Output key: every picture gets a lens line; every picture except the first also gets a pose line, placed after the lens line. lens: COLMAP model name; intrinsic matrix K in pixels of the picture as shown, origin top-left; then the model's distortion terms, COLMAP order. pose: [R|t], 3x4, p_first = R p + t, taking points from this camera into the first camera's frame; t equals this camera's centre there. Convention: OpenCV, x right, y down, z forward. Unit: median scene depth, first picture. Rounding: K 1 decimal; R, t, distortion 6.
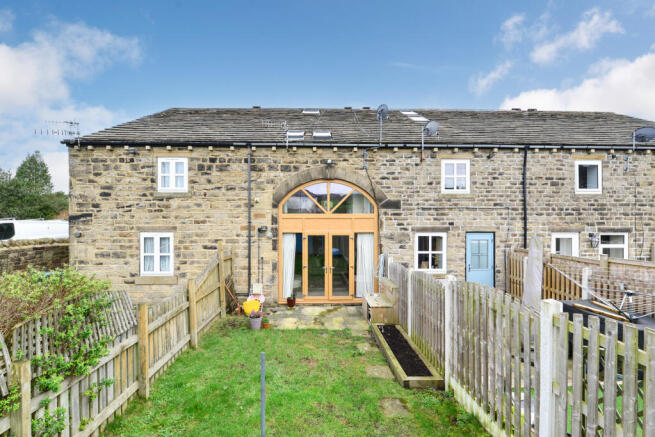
lens RADIAL K [[296.6, 0, 311.6], [0, 296.6, 218.7], [0, 0, 1]] dist [-0.002355, -0.005386]
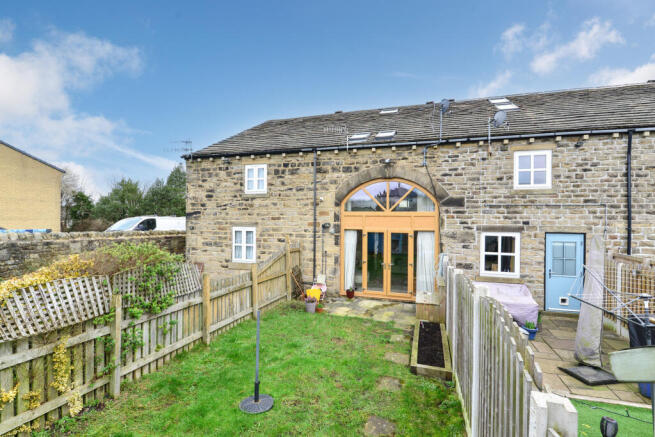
lens RADIAL K [[296.6, 0, 315.6], [0, 296.6, 220.0], [0, 0, 1]] dist [-0.002355, -0.005386]
pose [[0.944361, 0.010426, -0.328746, 0.163349], [-0.009909, 0.999946, 0.003250, 0.011881], [0.328762, 0.000188, 0.944413, -0.056724]]
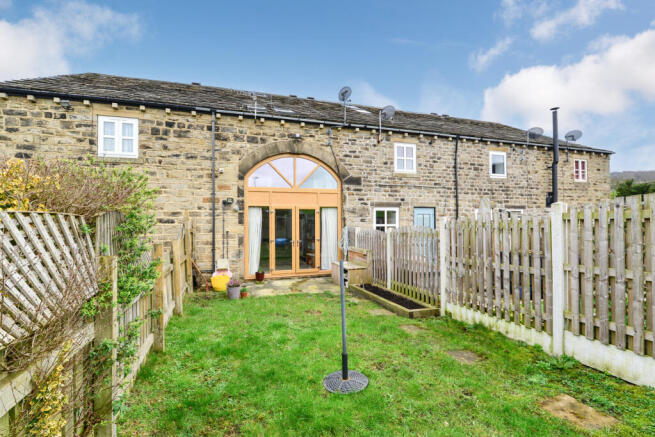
lens RADIAL K [[296.6, 0, 312.4], [0, 296.6, 219.5], [0, 0, 1]] dist [-0.002355, -0.005386]
pose [[0.958701, 0.003358, 0.284398, -0.178153], [-0.000744, 0.999956, -0.009299, 0.102835], [-0.284417, 0.008703, 0.958661, 0.013656]]
